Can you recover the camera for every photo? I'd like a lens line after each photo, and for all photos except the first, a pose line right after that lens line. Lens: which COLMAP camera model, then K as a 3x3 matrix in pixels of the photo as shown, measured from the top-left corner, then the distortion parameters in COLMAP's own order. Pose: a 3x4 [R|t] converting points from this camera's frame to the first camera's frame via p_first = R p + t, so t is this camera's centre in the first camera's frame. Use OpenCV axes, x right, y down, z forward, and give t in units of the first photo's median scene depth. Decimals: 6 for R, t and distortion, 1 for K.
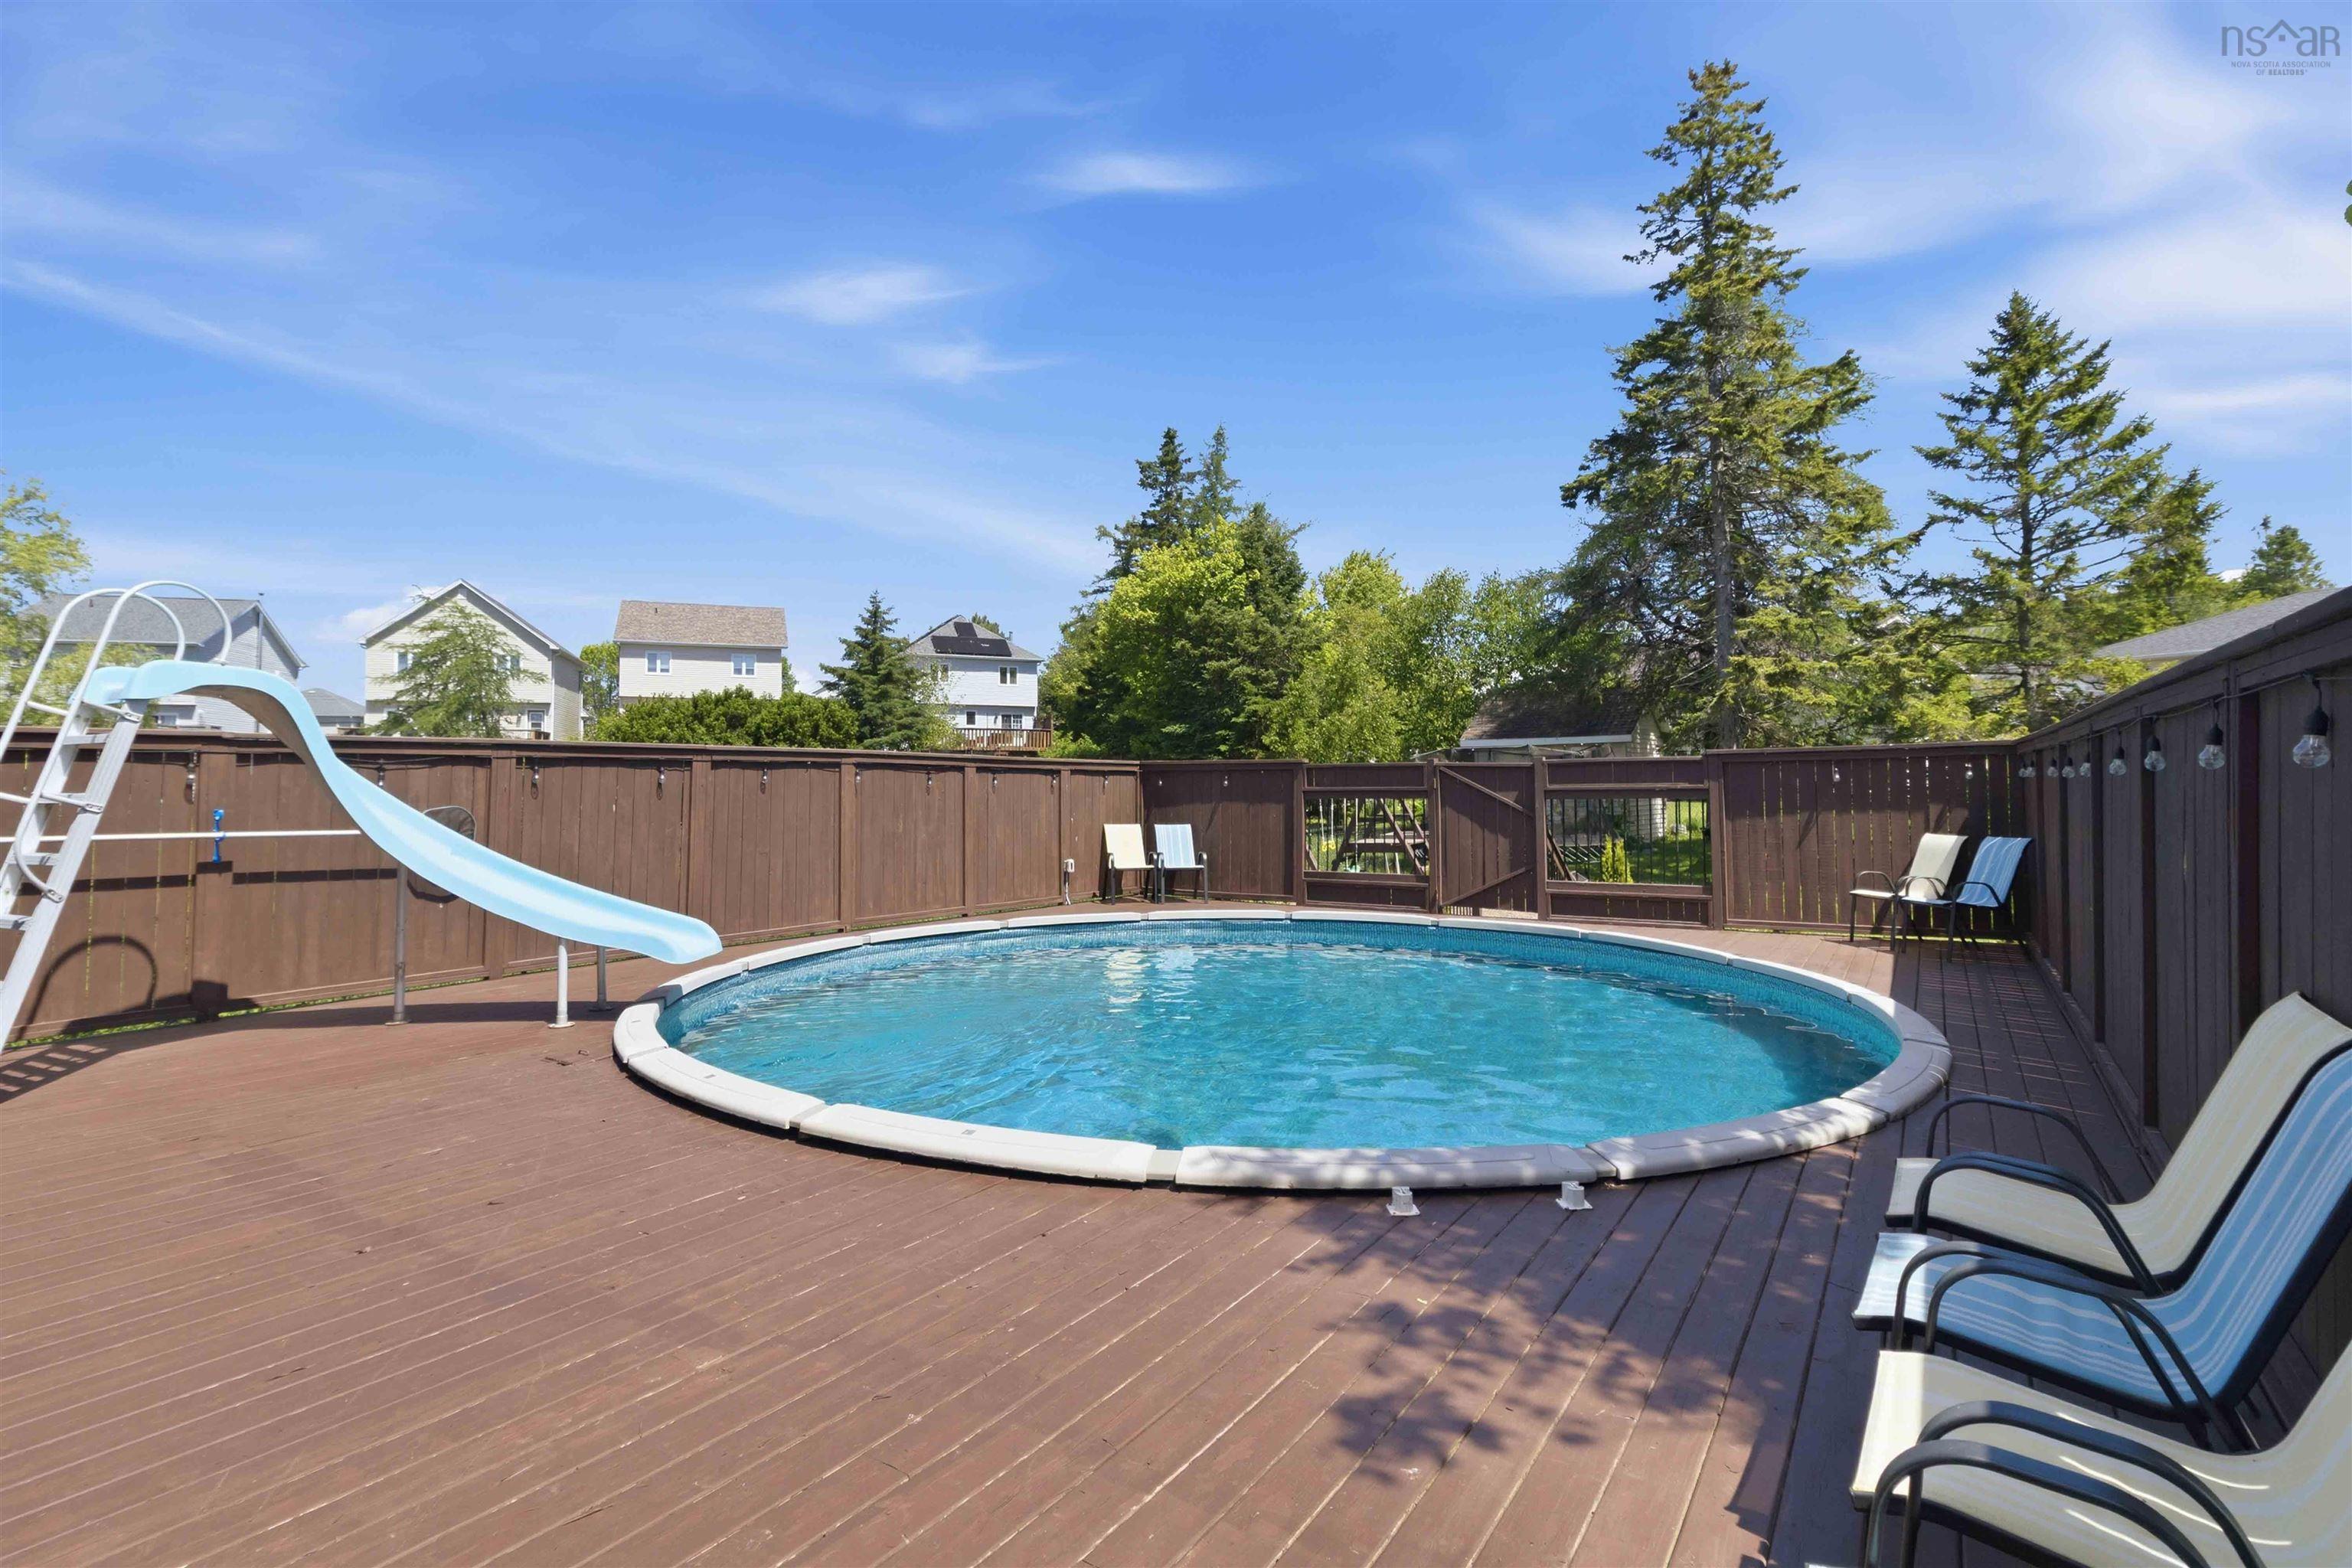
lens RADIAL K [[1110.4, 0, 1176.1], [0, 1110.4, 777.4], [0, 0, 1]] dist [0.008871, 0.001047]
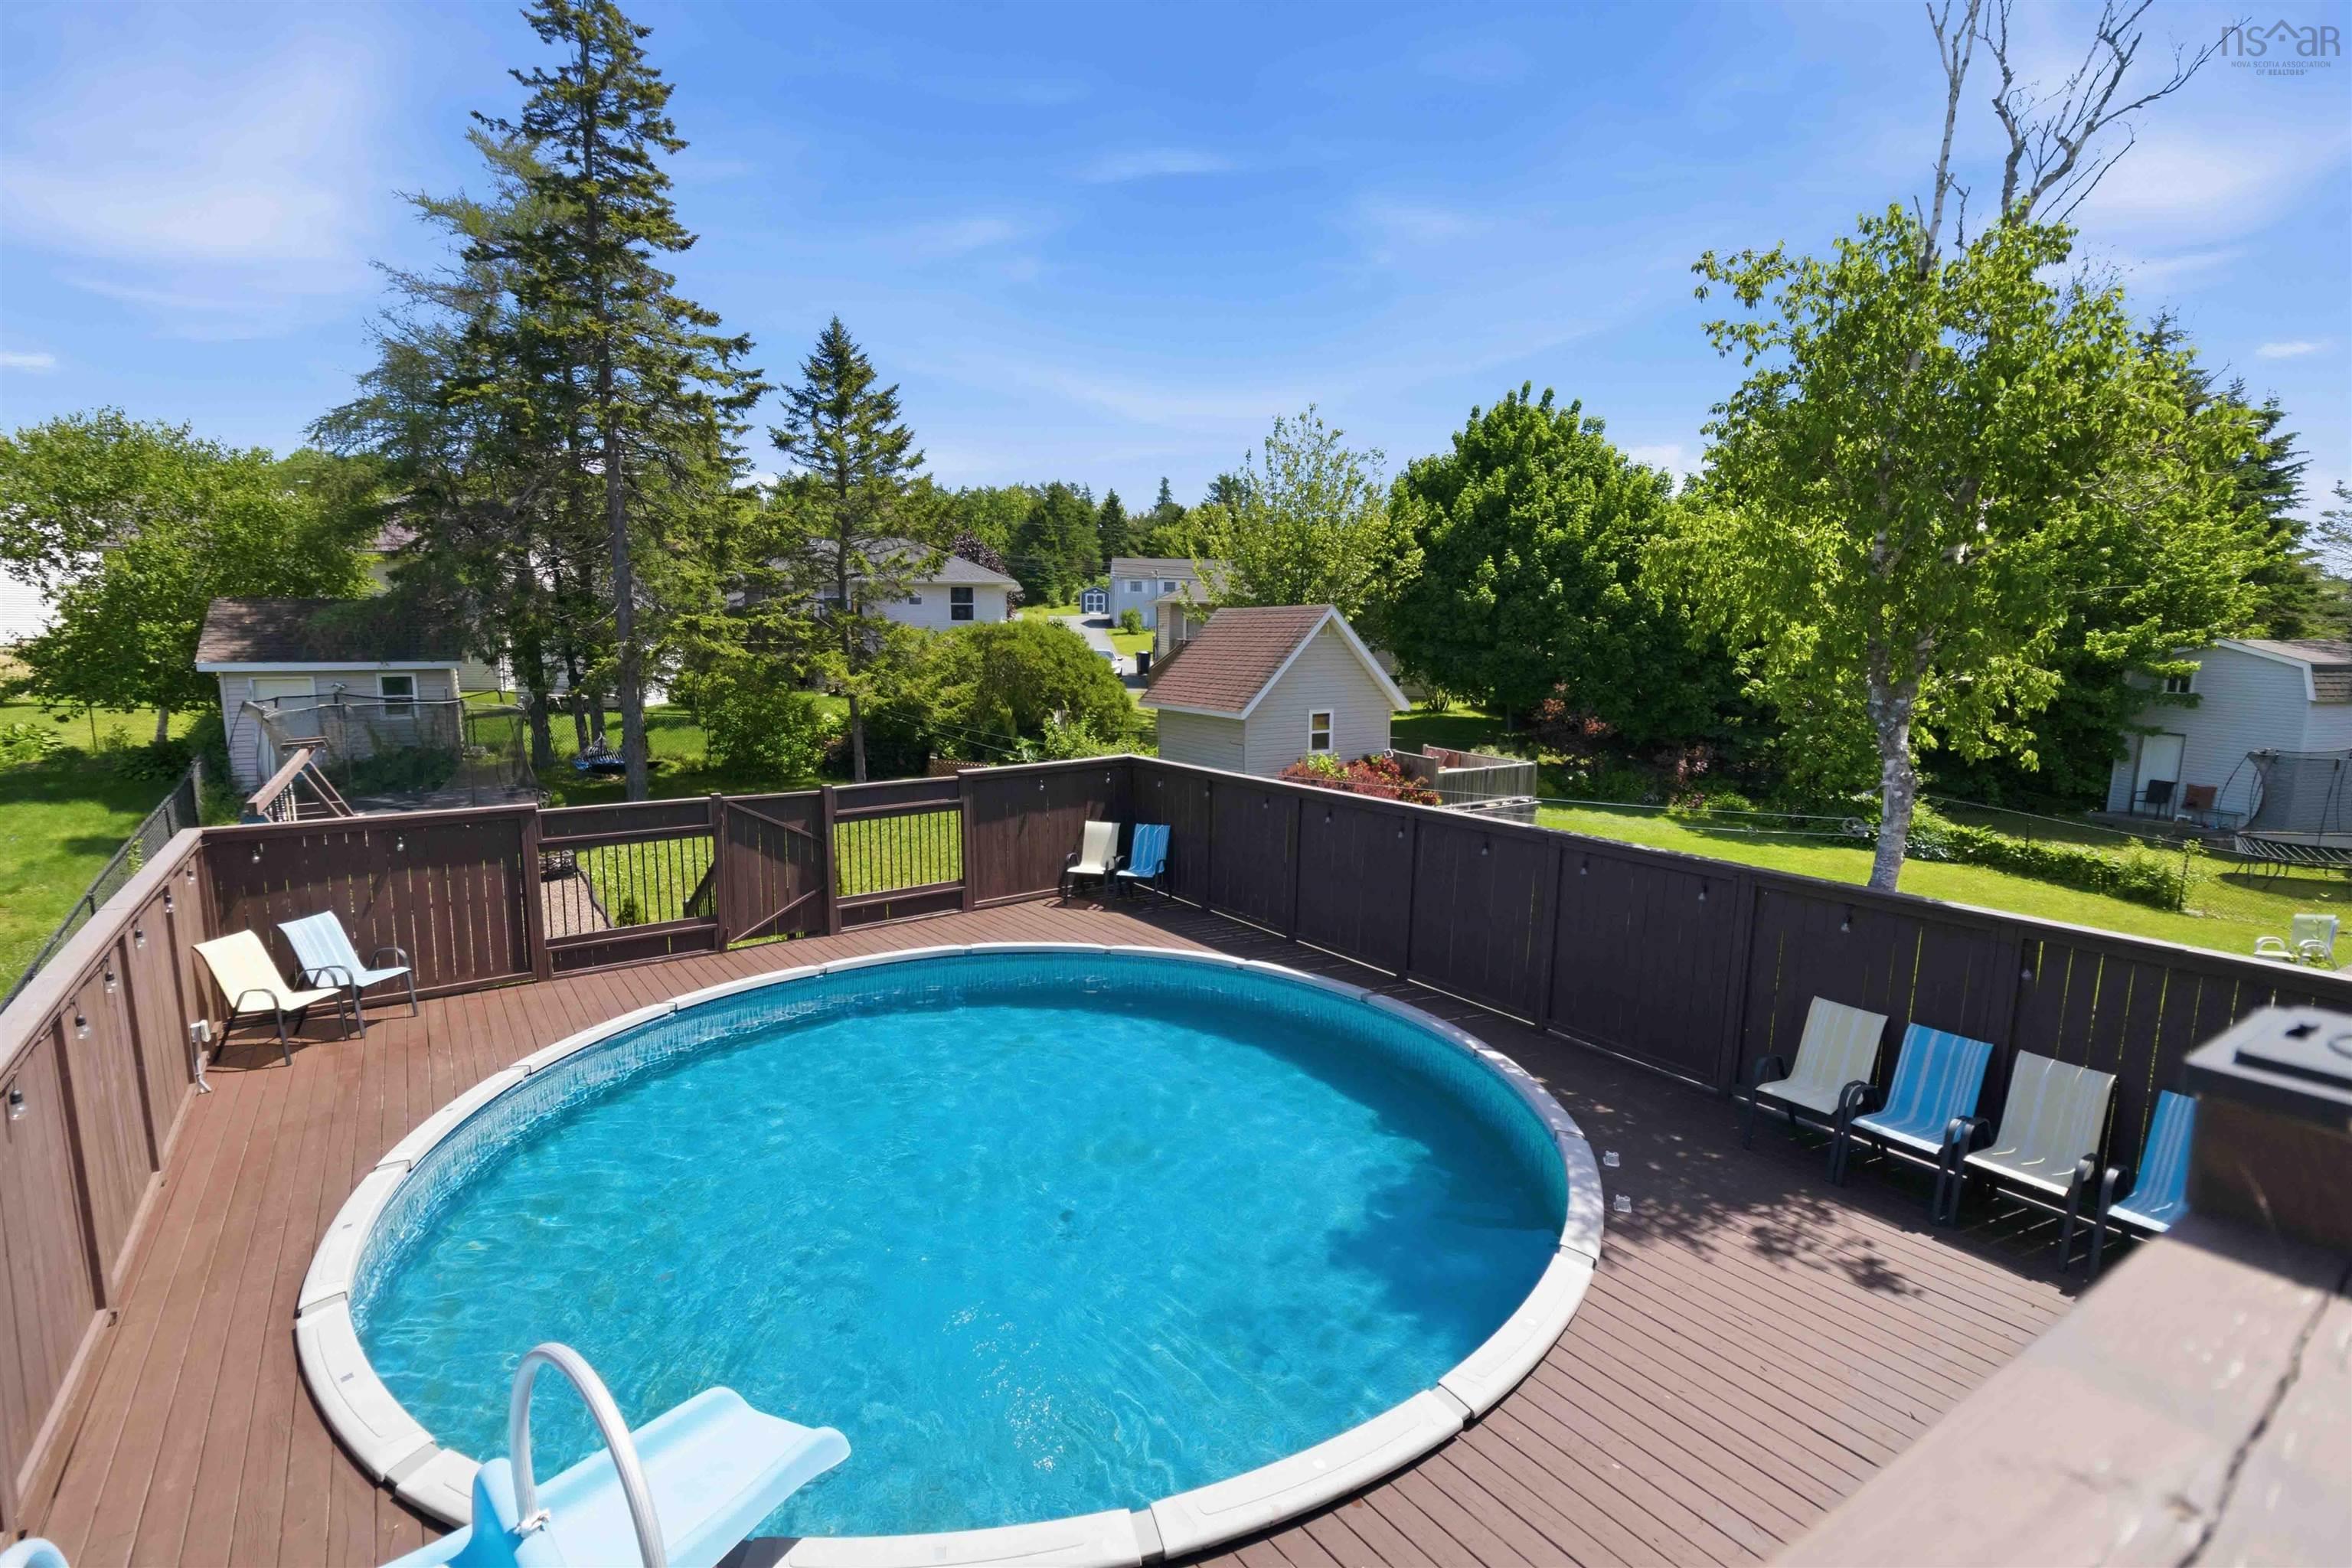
lens RADIAL K [[1089.7, 0, 1176.0], [0, 1089.7, 784.0], [0, 0, 1]] dist [0.010179, 0.000448]
pose [[0.356466, -0.120908, 0.926452, -0.483880], [-0.017843, 0.990530, 0.136135, -0.157876], [-0.934138, -0.065058, 0.350933, 0.324231]]
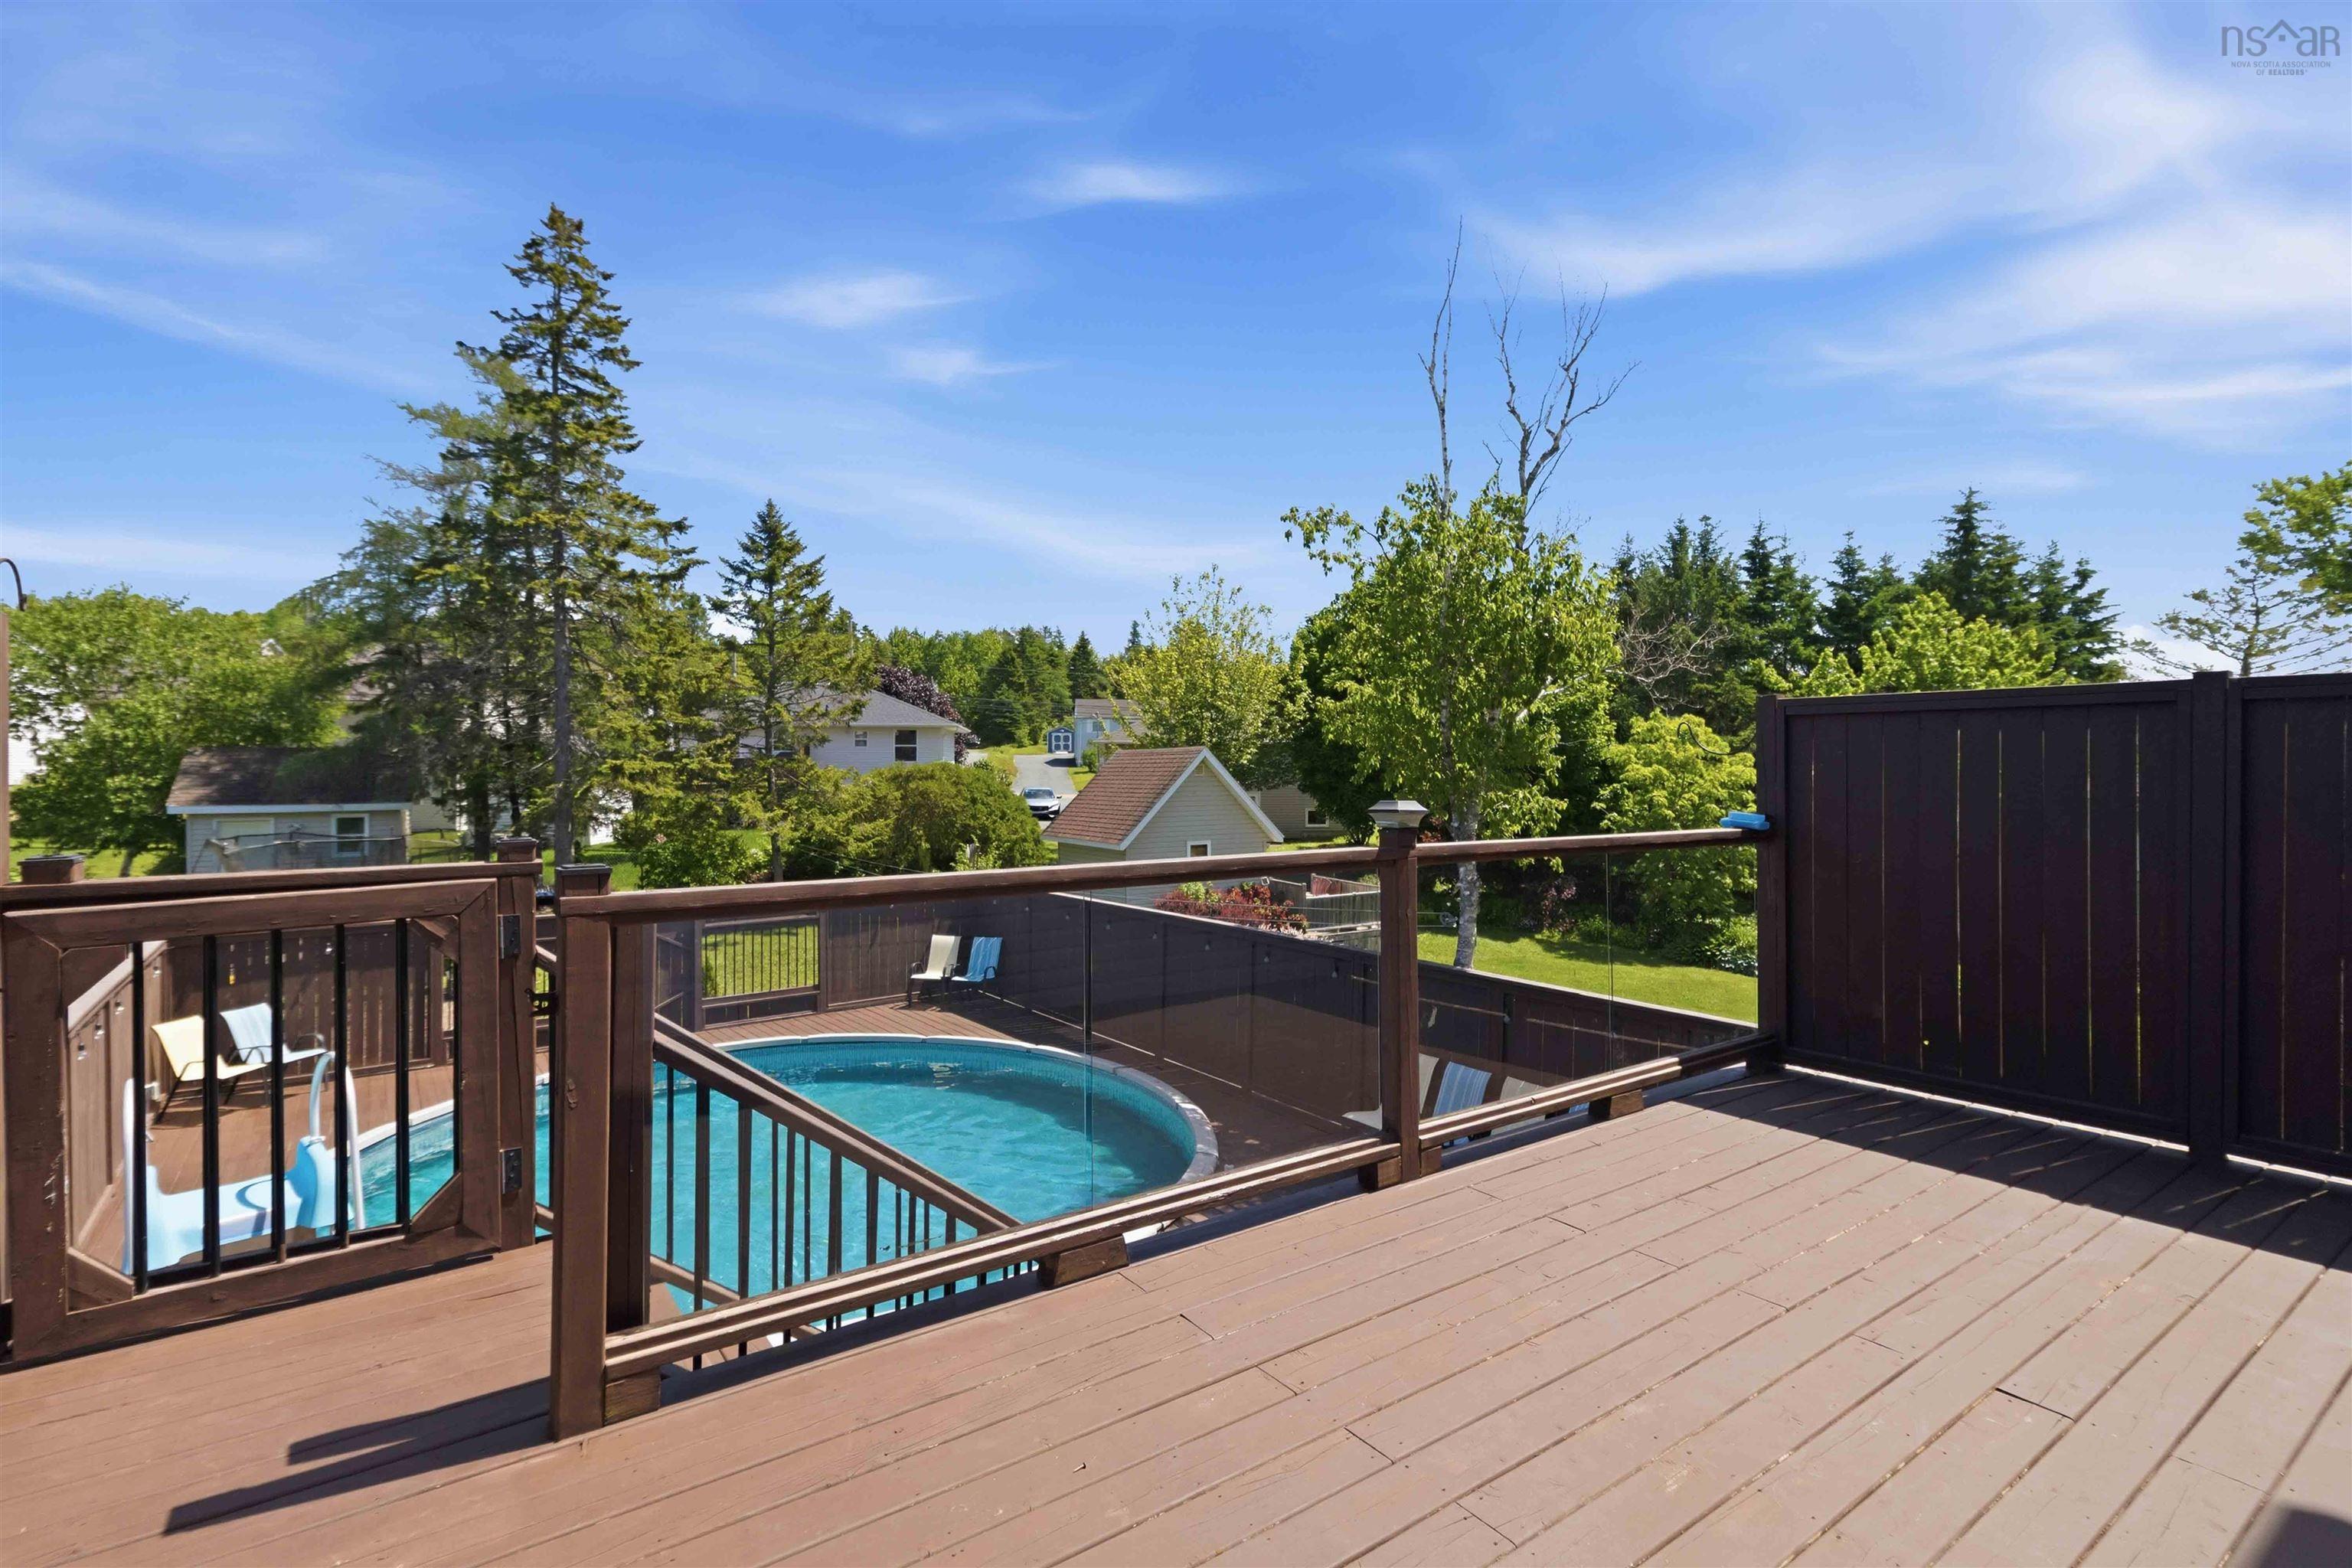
lens RADIAL K [[1110.4, 0, 1176.1], [0, 1110.4, 777.4], [0, 0, 1]] dist [0.008871, 0.001047]
pose [[0.343848, -0.000609, 0.939025, -0.632245], [-0.011275, 0.999925, 0.004777, -0.163601], [-0.938957, -0.012230, 0.343816, 0.068257]]
